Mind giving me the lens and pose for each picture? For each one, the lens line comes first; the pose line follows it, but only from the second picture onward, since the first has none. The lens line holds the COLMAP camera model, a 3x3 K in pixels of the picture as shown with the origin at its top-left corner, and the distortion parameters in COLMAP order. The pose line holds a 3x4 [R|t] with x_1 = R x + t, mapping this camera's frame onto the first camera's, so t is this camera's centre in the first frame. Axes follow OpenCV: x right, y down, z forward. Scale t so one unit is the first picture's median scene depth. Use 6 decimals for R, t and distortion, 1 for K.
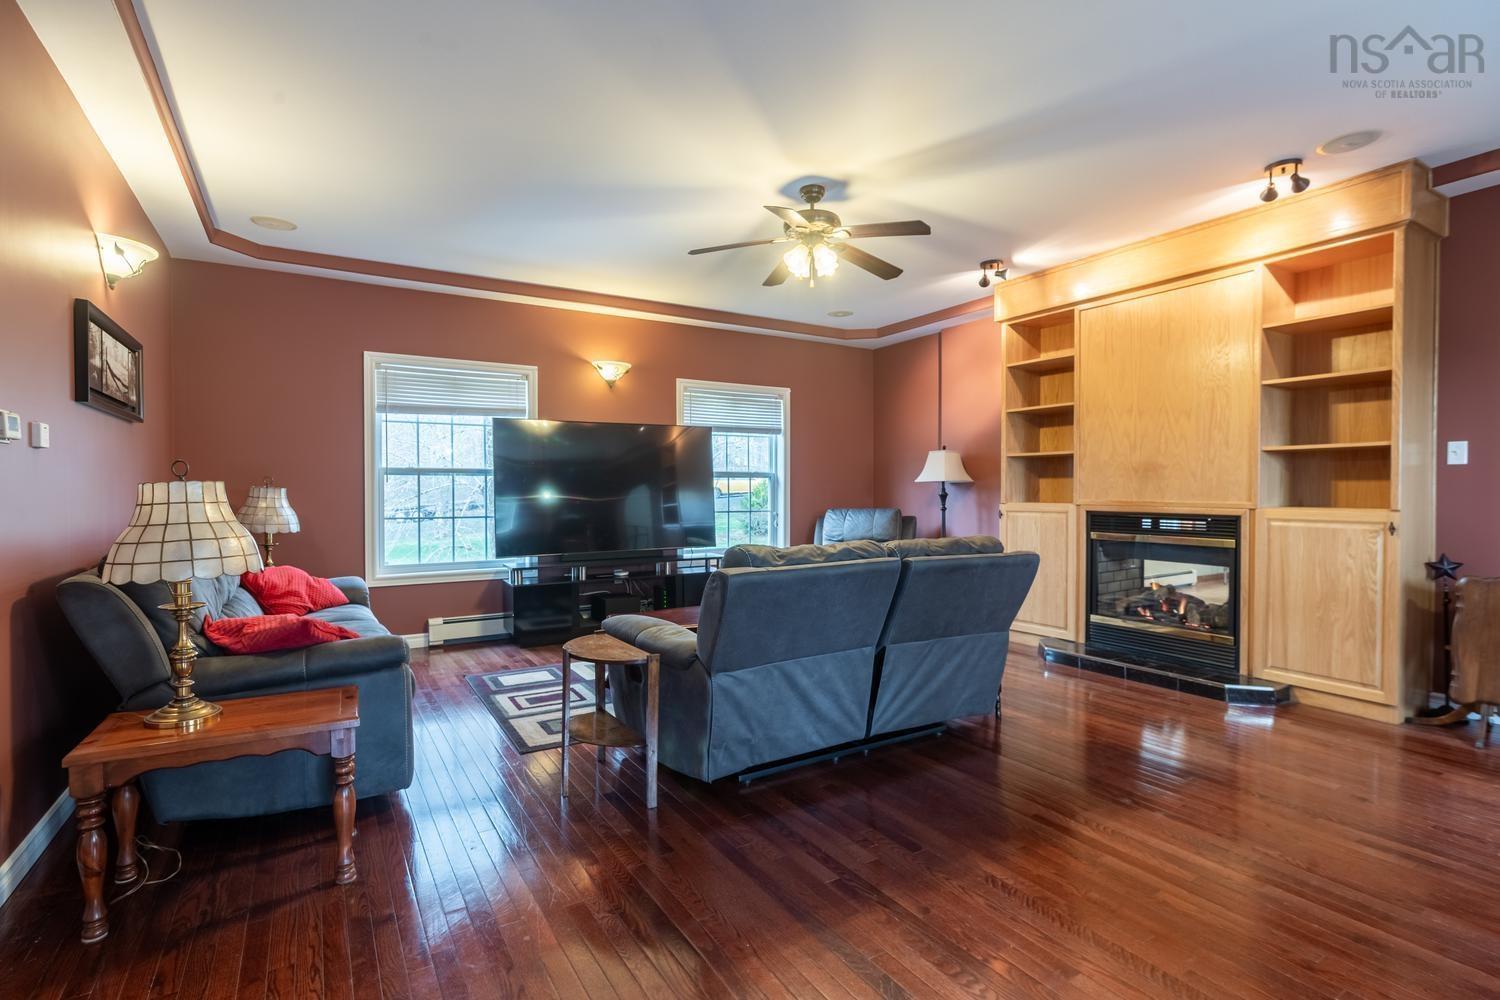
lens RADIAL K [[727.0, 0, 751.6], [0, 727.0, 510.3], [0, 0, 1]] dist [0.005216, 0.000406]
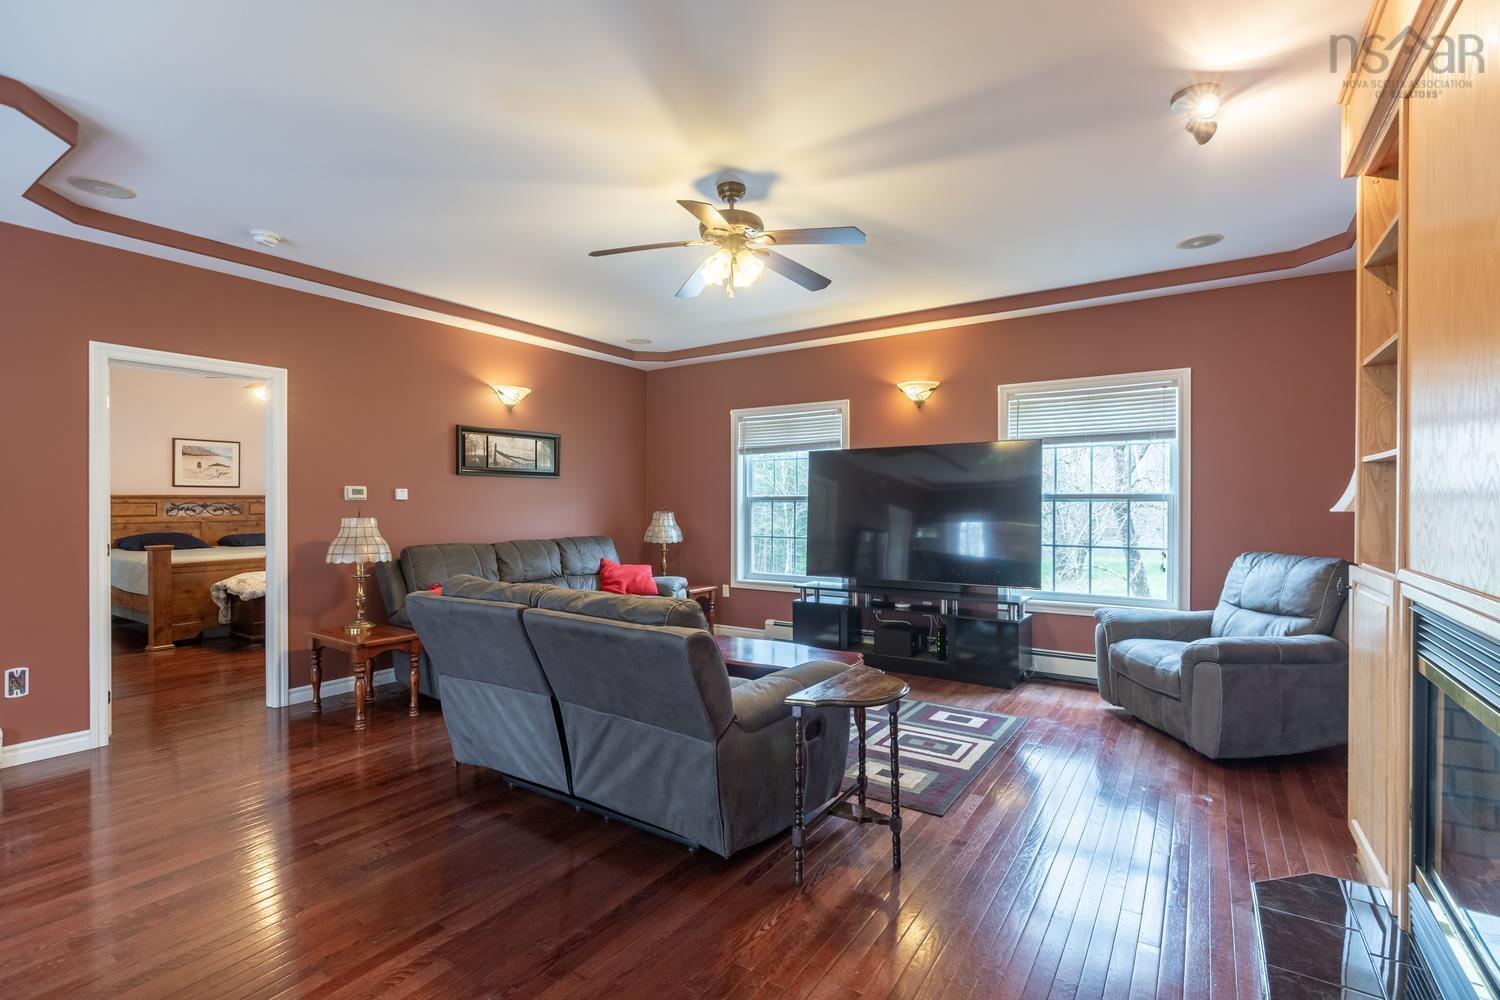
lens RADIAL K [[701.7, 0, 742.9], [0, 701.7, 507.2], [0, 0, 1]] dist [-0.008157, 0.002598]
pose [[0.406036, 0.004127, -0.913848, 0.539763], [-0.029380, 0.999532, -0.008540, -0.024733], [0.913385, 0.030316, 0.405967, 0.415472]]
